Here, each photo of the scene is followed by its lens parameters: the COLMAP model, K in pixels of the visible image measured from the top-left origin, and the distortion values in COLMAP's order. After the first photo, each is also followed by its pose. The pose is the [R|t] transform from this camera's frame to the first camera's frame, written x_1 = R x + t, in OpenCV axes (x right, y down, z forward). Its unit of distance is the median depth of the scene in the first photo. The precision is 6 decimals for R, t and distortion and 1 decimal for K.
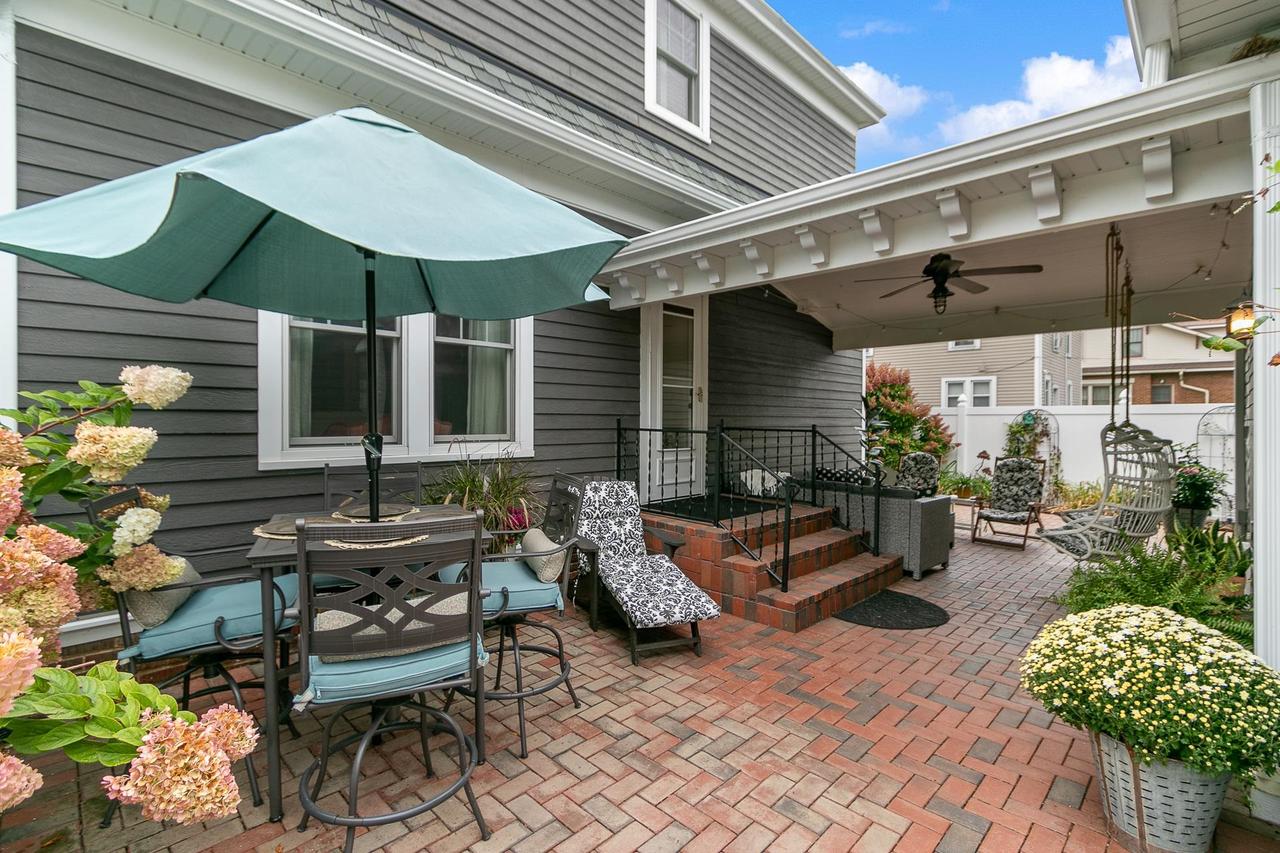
lens RADIAL K [[589.8, 0, 642.4], [0, 589.8, 424.8], [0, 0, 1]] dist [-0.001221, 0.000090]
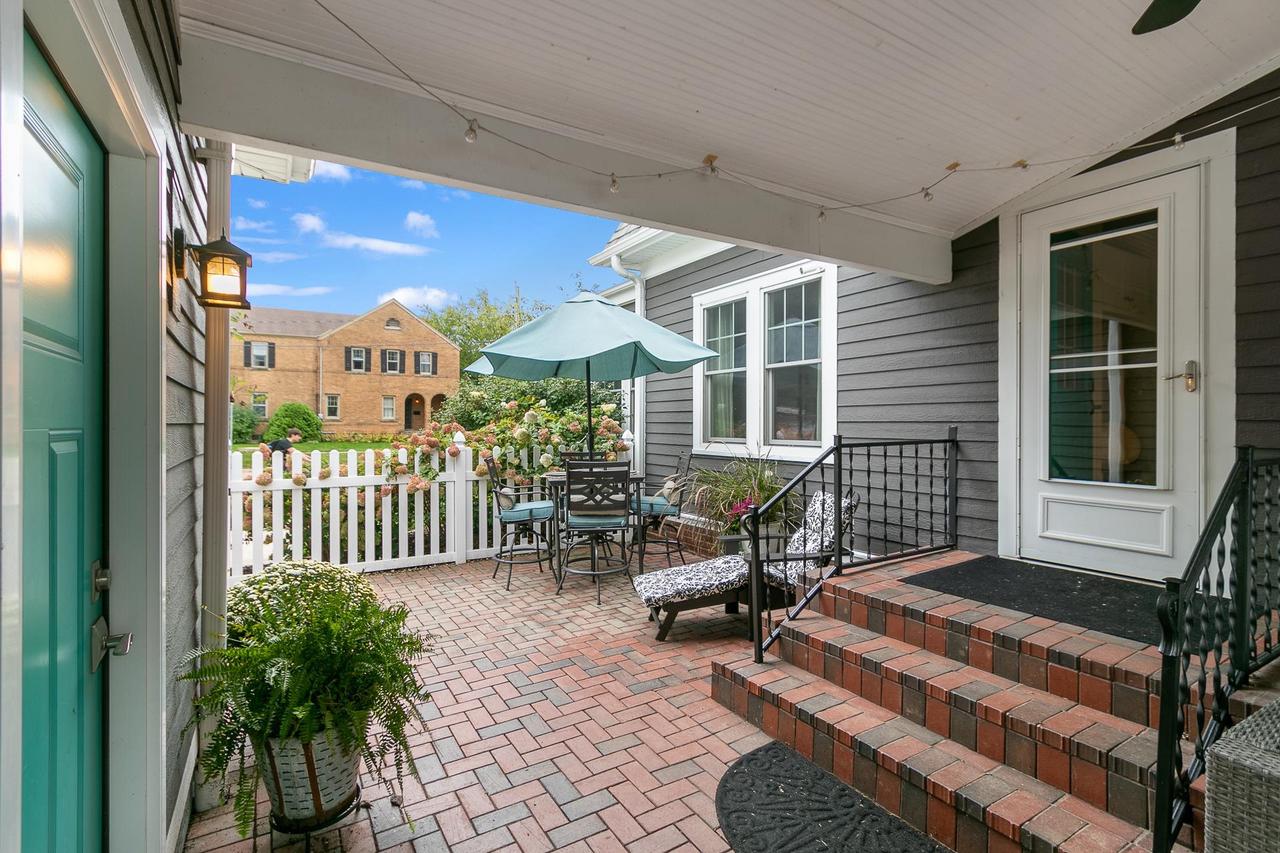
lens RADIAL K [[589.8, 0, 642.2], [0, 589.8, 424.8], [0, 0, 1]] dist [-0.001221, 0.000090]
pose [[-0.234347, -0.010066, -0.972101, 1.019288], [-0.020199, 0.999781, -0.005483, -0.002137], [0.971943, 0.018350, -0.234499, 1.060707]]
